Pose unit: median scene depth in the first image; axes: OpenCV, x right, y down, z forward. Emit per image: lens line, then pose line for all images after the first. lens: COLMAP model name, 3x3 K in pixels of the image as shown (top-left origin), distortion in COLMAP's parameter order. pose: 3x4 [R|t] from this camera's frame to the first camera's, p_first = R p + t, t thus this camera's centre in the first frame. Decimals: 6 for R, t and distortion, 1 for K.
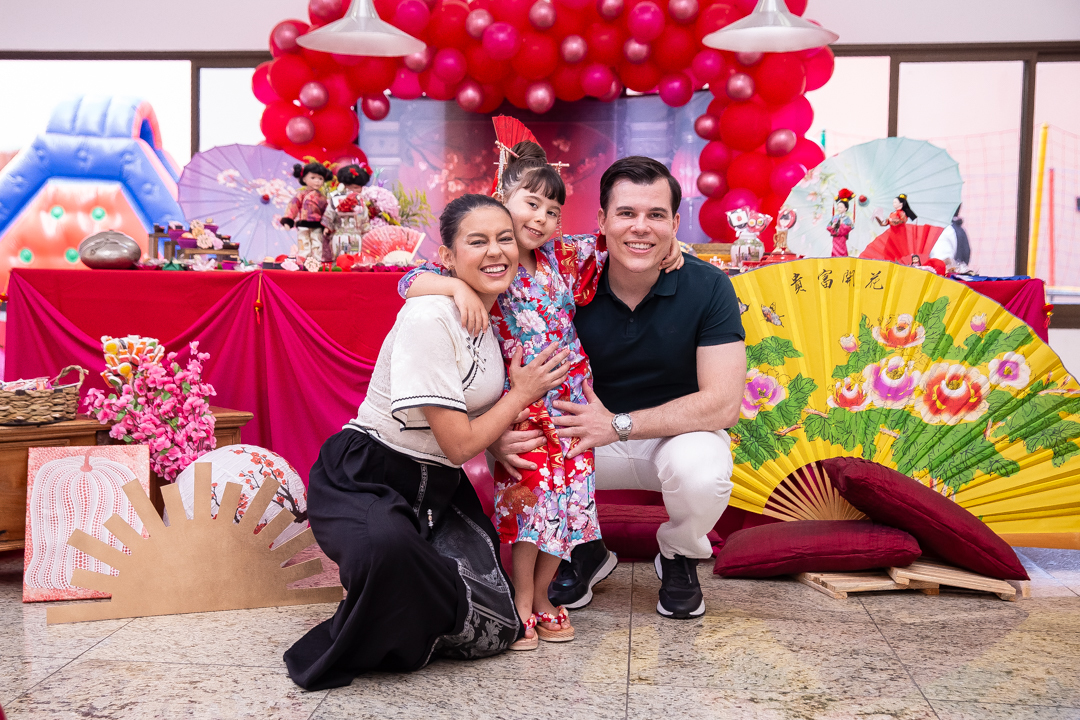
lens RADIAL K [[1228.3, 0, 534.7], [0, 1228.3, 352.5], [0, 0, 1]] dist [0.034392, 0.000000]
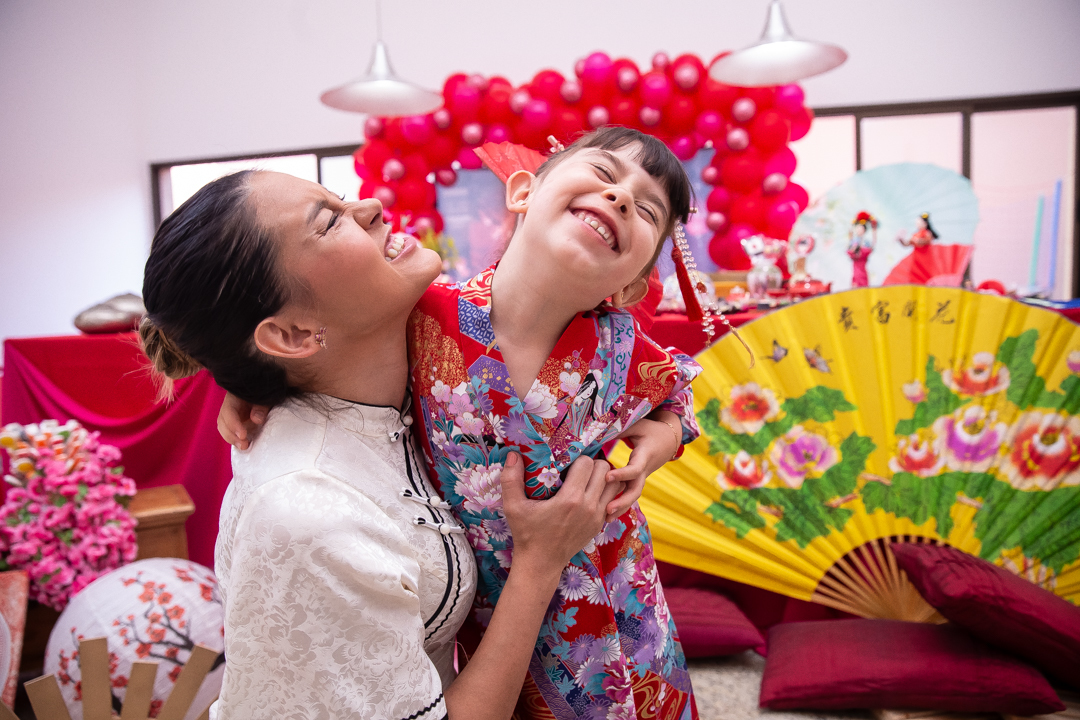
lens RADIAL K [[752.4, 0, 542.6], [0, 752.4, 365.8], [0, 0, 1]] dist [-0.065061, 0.025604]
pose [[0.996050, -0.040103, -0.079226, 0.051155], [0.042606, 0.998637, 0.030160, -0.049429], [0.077909, -0.033416, 0.996400, 0.495625]]
